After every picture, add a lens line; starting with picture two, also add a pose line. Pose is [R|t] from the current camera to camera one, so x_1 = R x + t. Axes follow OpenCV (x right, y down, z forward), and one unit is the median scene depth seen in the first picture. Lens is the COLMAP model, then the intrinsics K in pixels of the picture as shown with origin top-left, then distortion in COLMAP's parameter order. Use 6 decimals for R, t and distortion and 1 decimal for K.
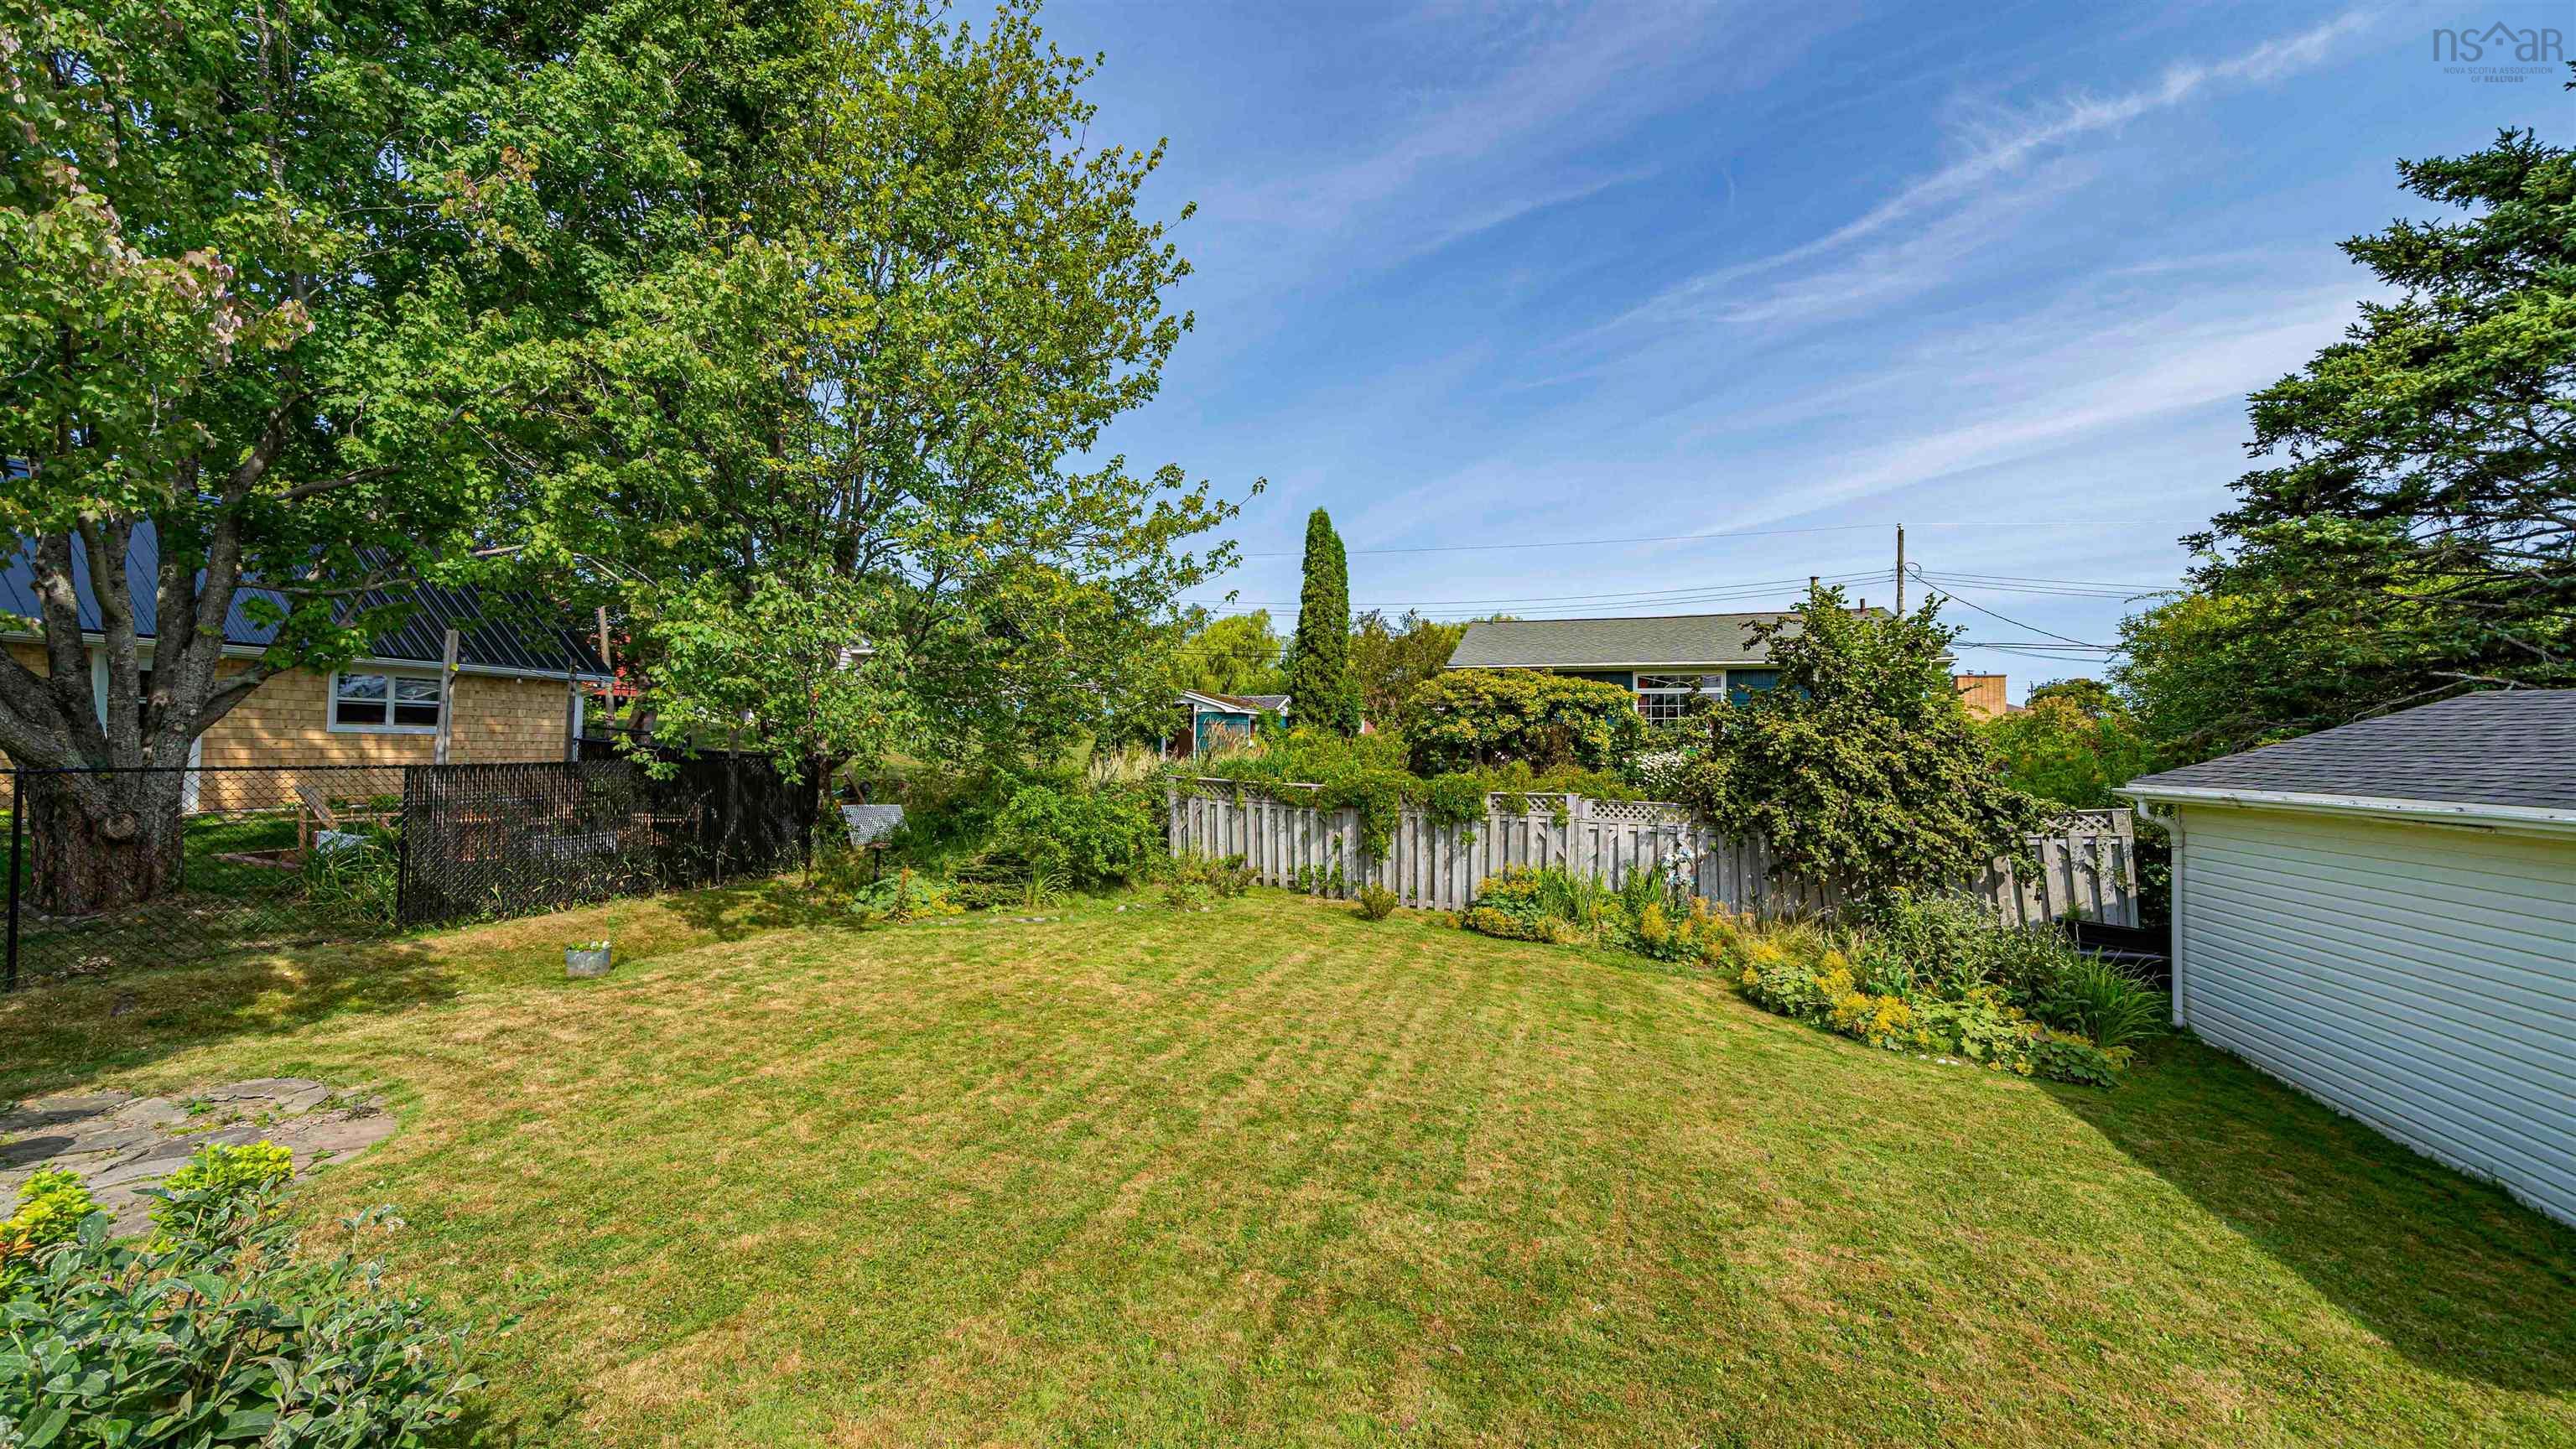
lens RADIAL K [[915.9, 0, 1284.6], [0, 915.9, 719.1], [0, 0, 1]] dist [-0.004405, -0.000029]
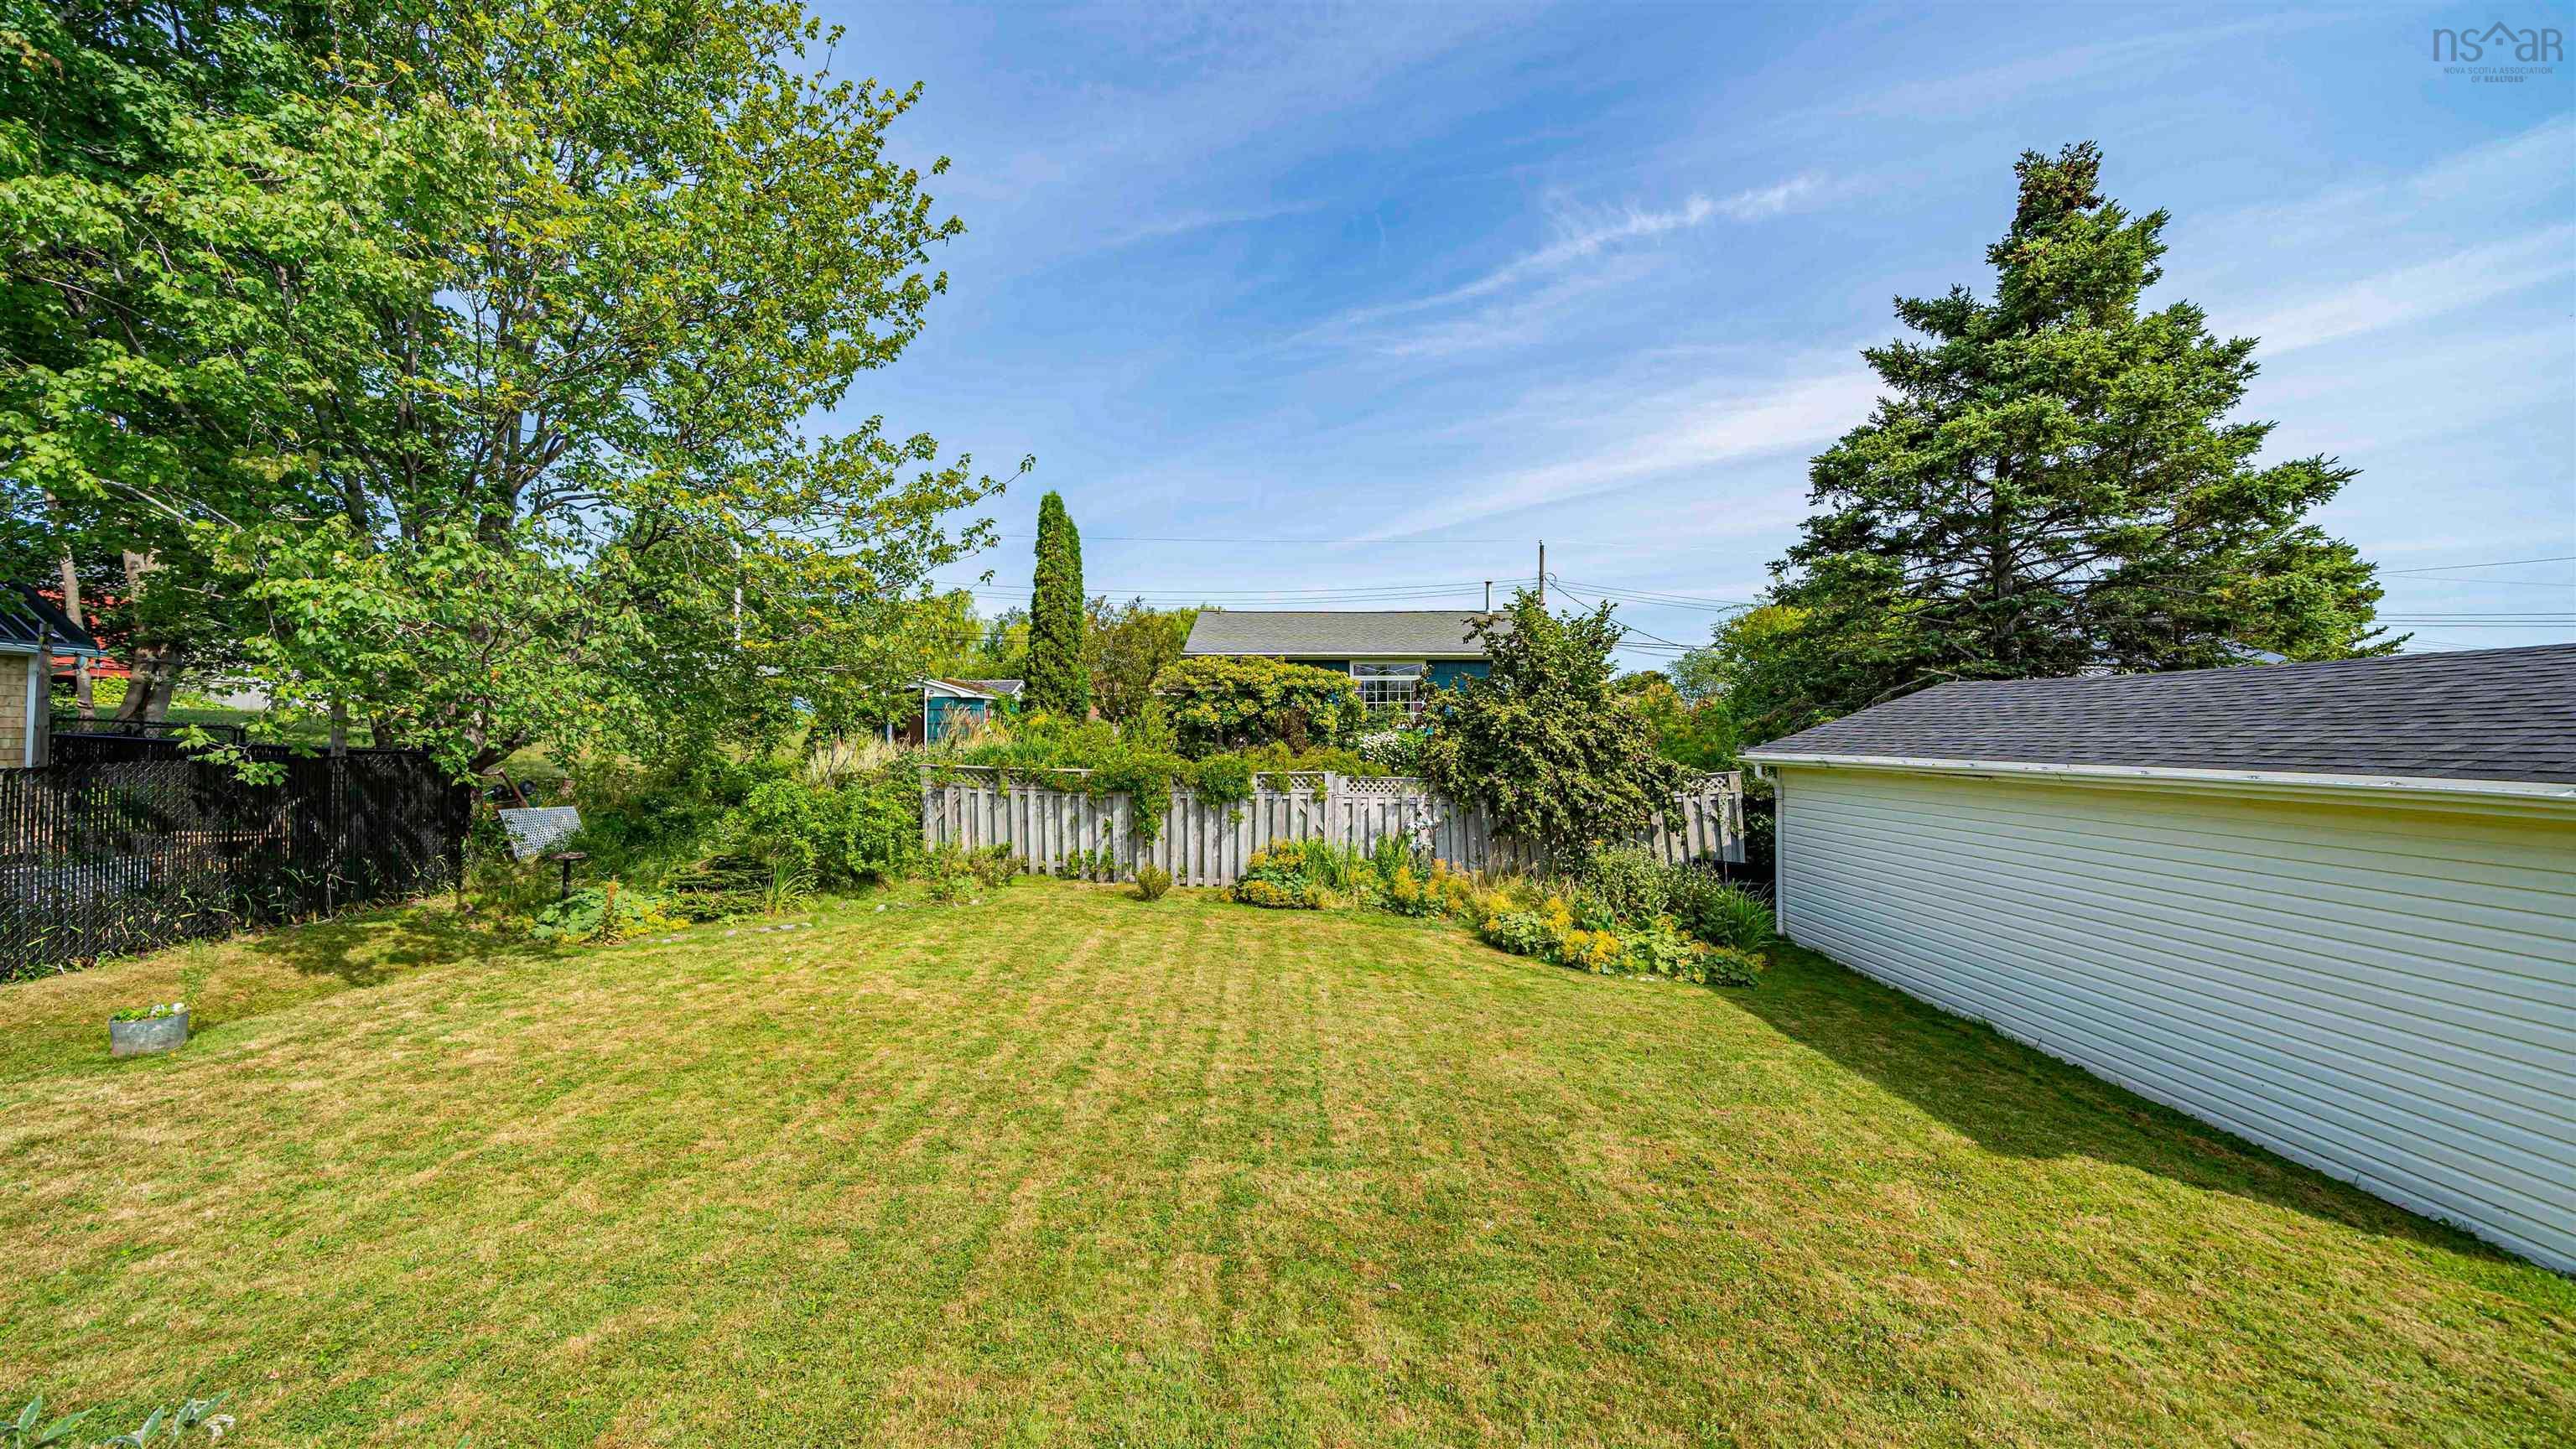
lens RADIAL K [[885.5, 0, 1281.9], [0, 885.5, 719.8], [0, 0, 1]] dist [-0.004064, -0.000067]
pose [[0.946161, -0.008734, 0.323578, -0.097767], [0.002895, 0.999824, 0.018524, -0.000135], [-0.323683, -0.016590, 0.946020, 0.023603]]
